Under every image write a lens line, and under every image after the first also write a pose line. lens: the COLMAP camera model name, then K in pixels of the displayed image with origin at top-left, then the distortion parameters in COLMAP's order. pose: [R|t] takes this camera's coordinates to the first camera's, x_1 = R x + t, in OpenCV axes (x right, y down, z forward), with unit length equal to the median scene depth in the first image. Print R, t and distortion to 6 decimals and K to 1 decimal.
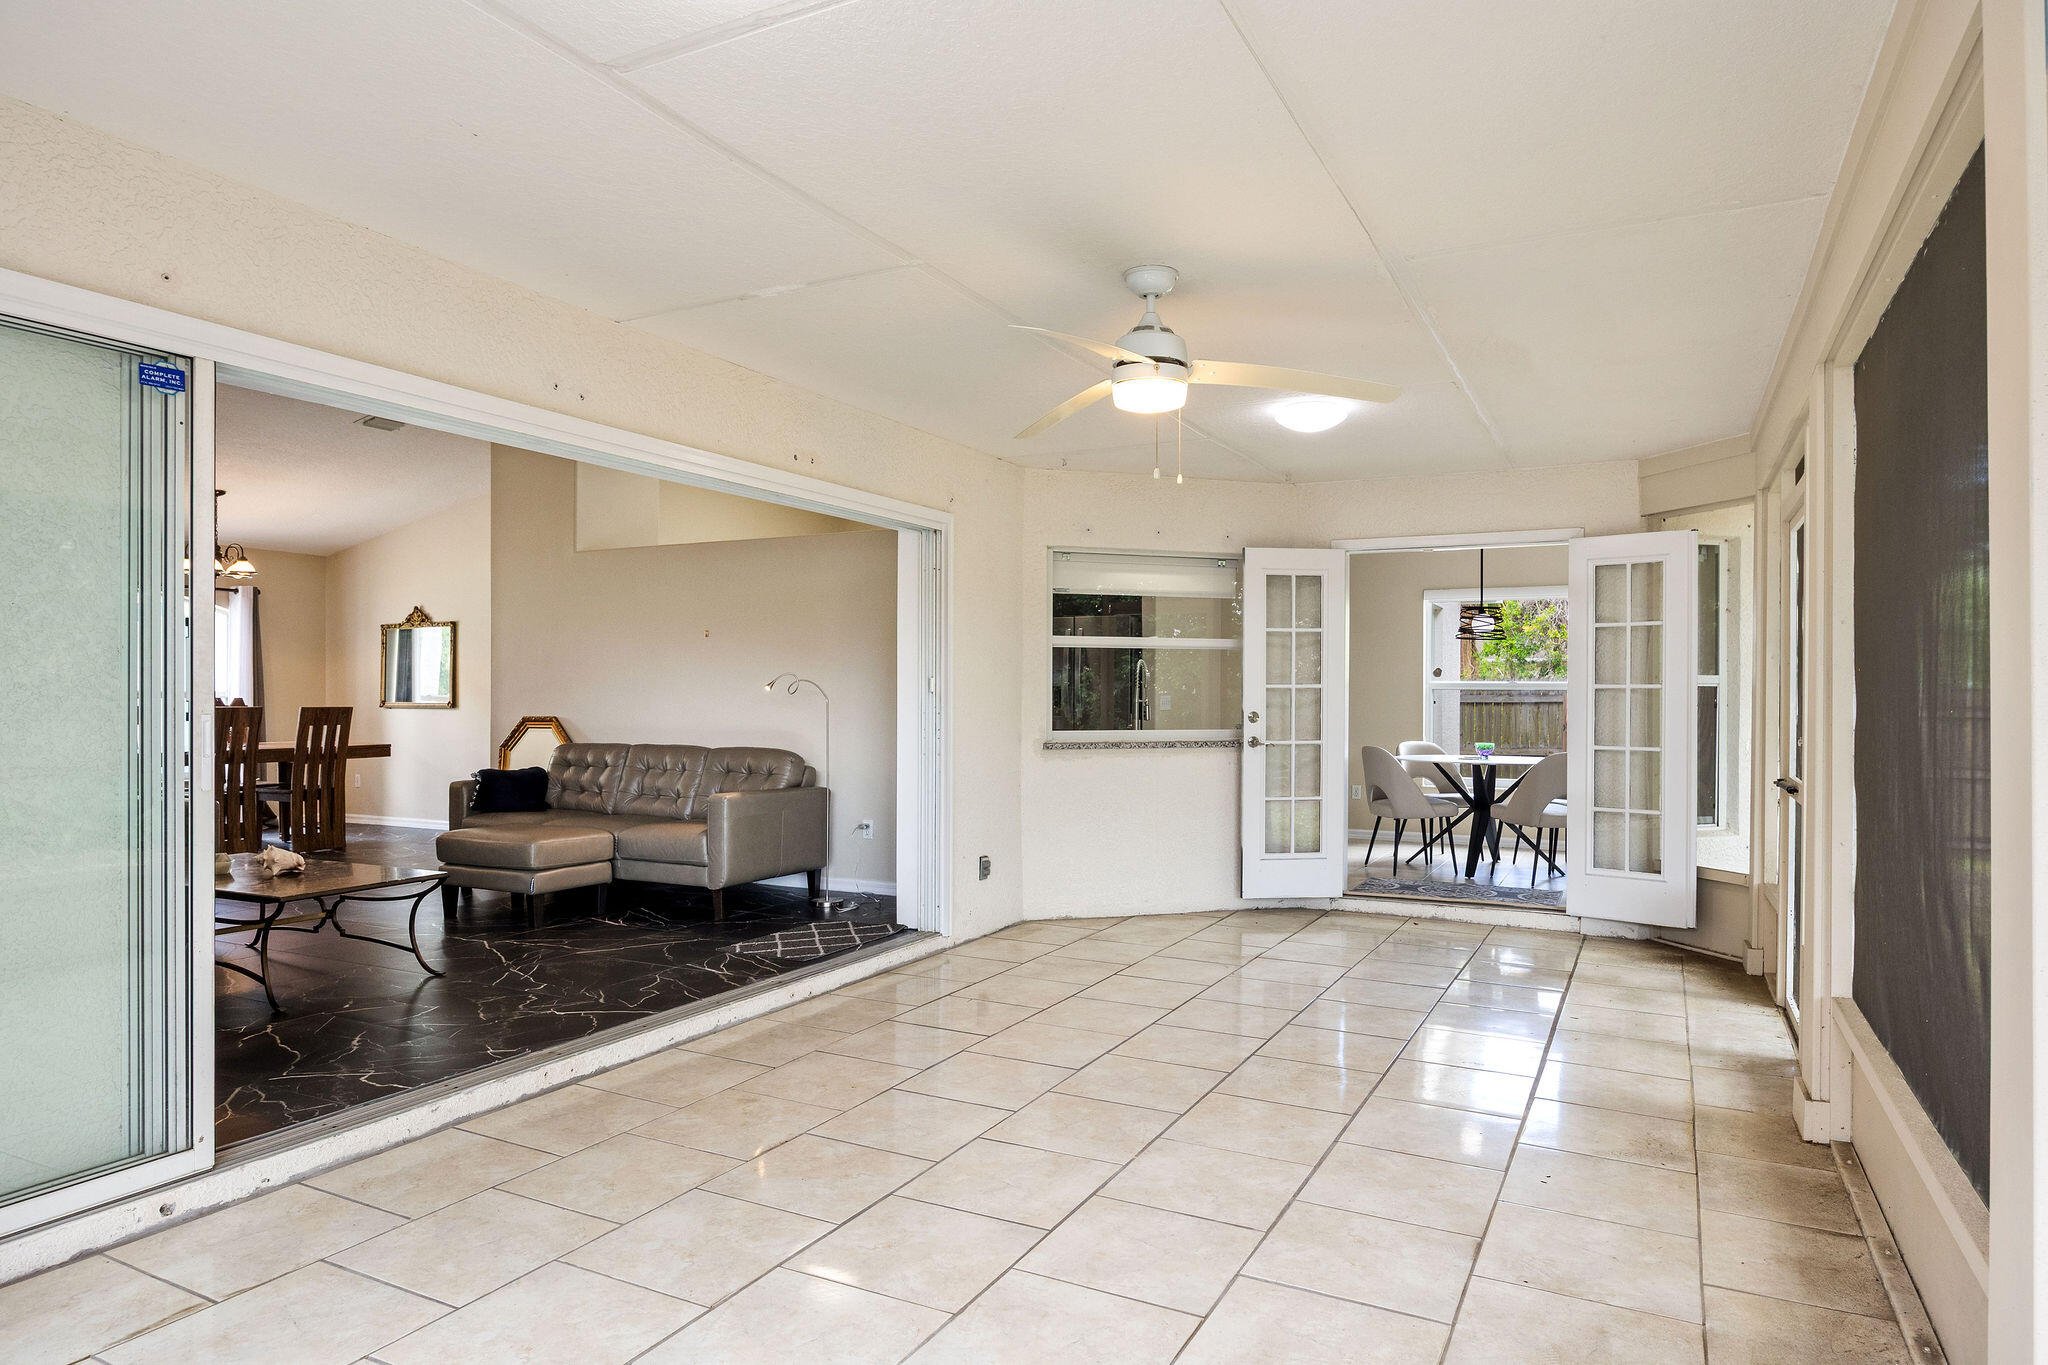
lens RADIAL K [[1205.5, 0, 1031.2], [0, 1205.5, 689.1], [0, 0, 1]] dist [0.001452, -0.000438]
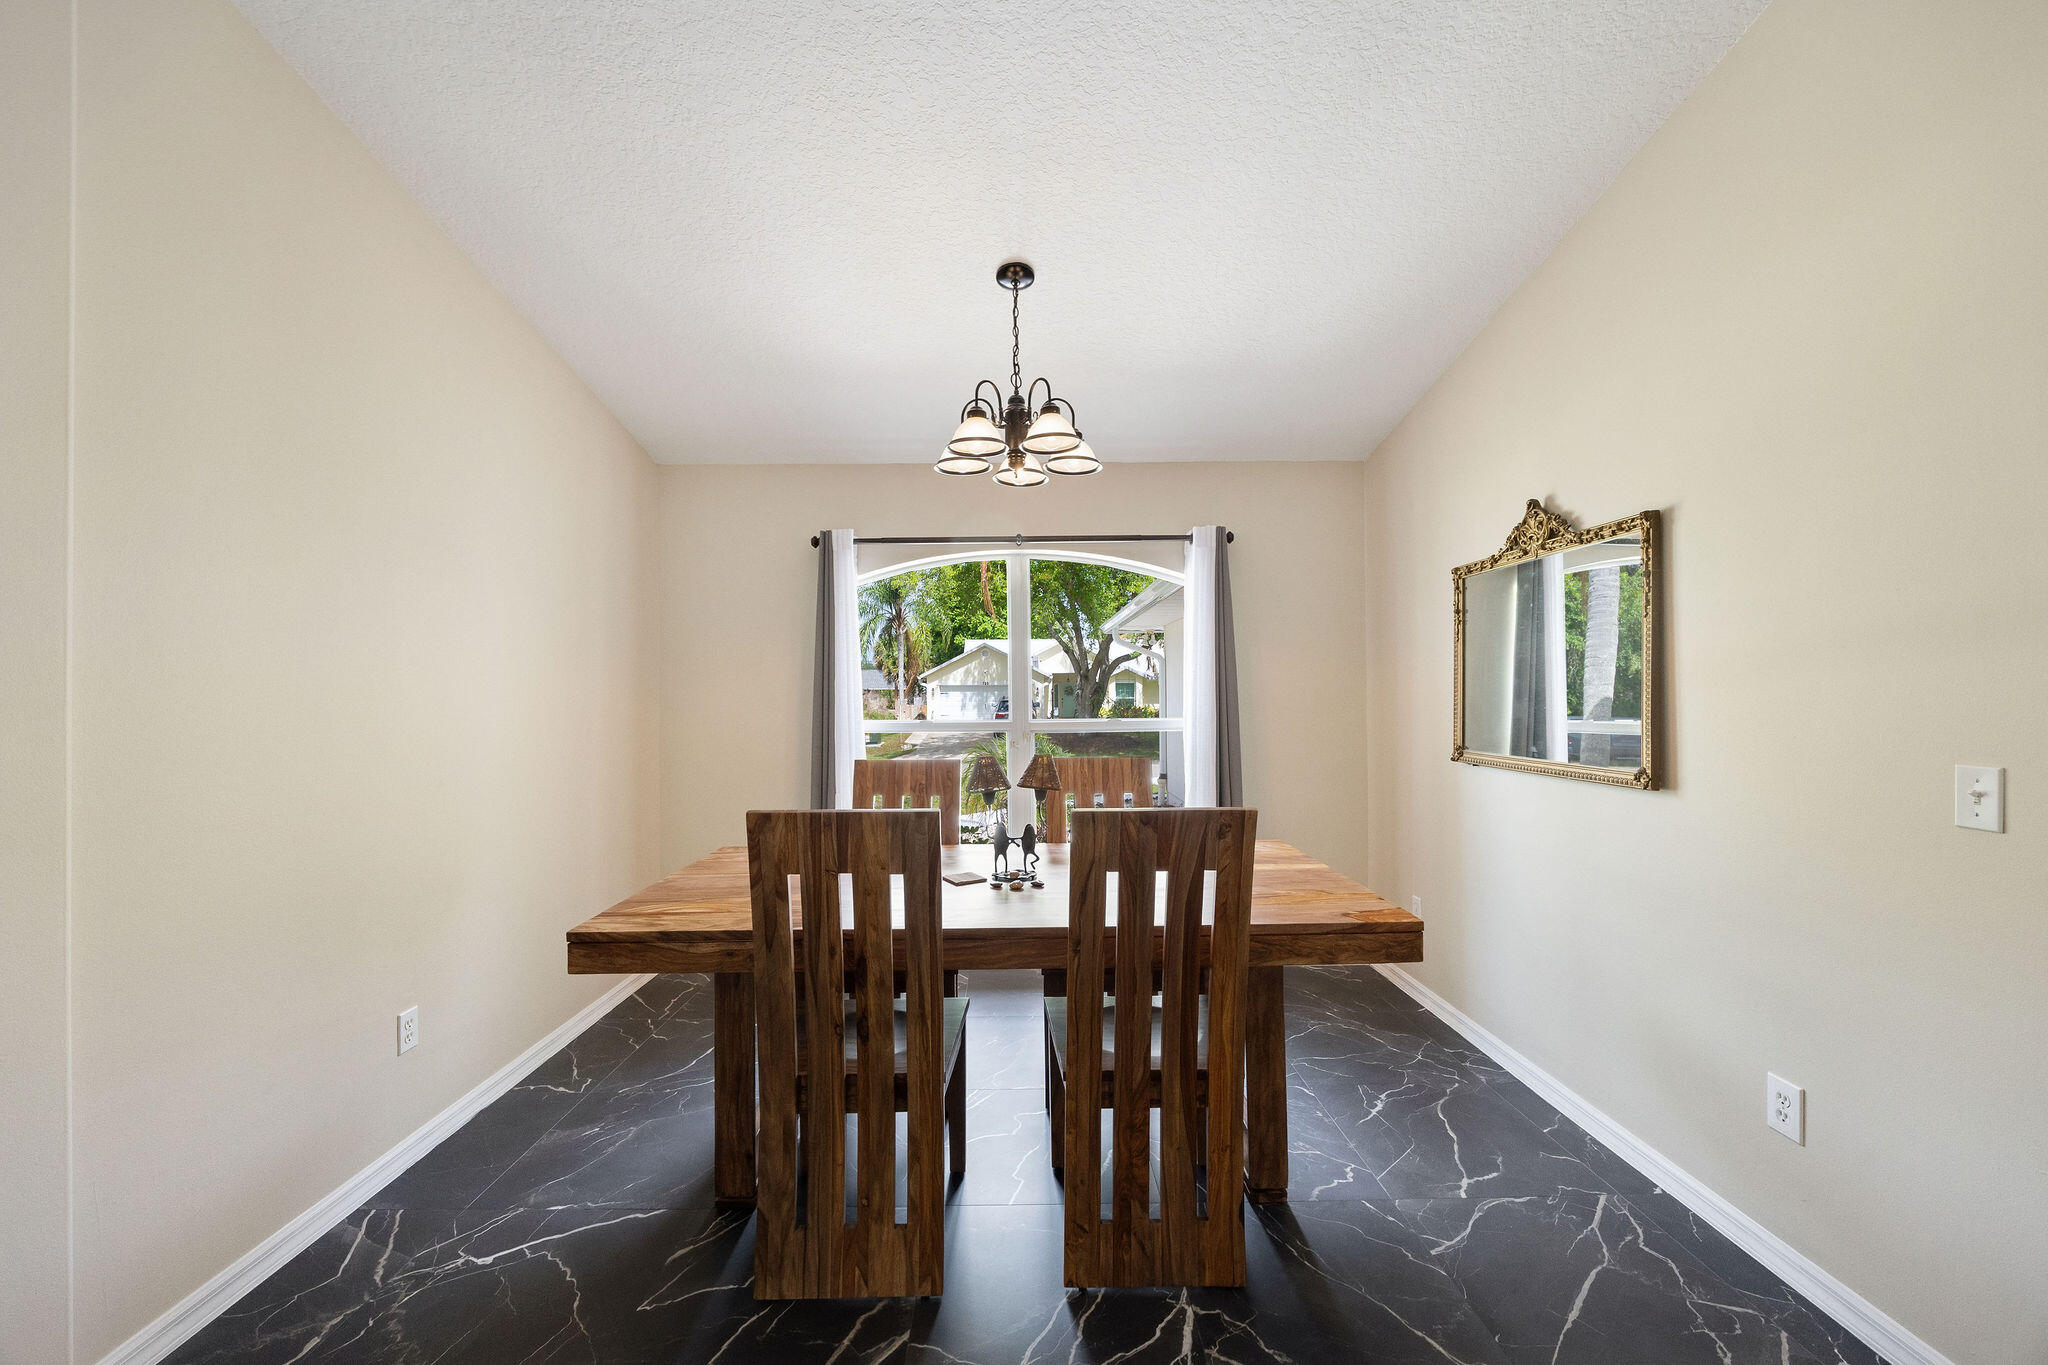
lens RADIAL K [[797.8, 0, 1027.4], [0, 797.8, 694.8], [0, 0, 1]] dist [-0.000087, -0.000182]
pose [[0.435505, -0.009297, -0.900138, -0.365708], [0.004459, 0.999957, -0.008171, -0.010030], [0.900175, -0.000456, 0.435528, 0.766870]]
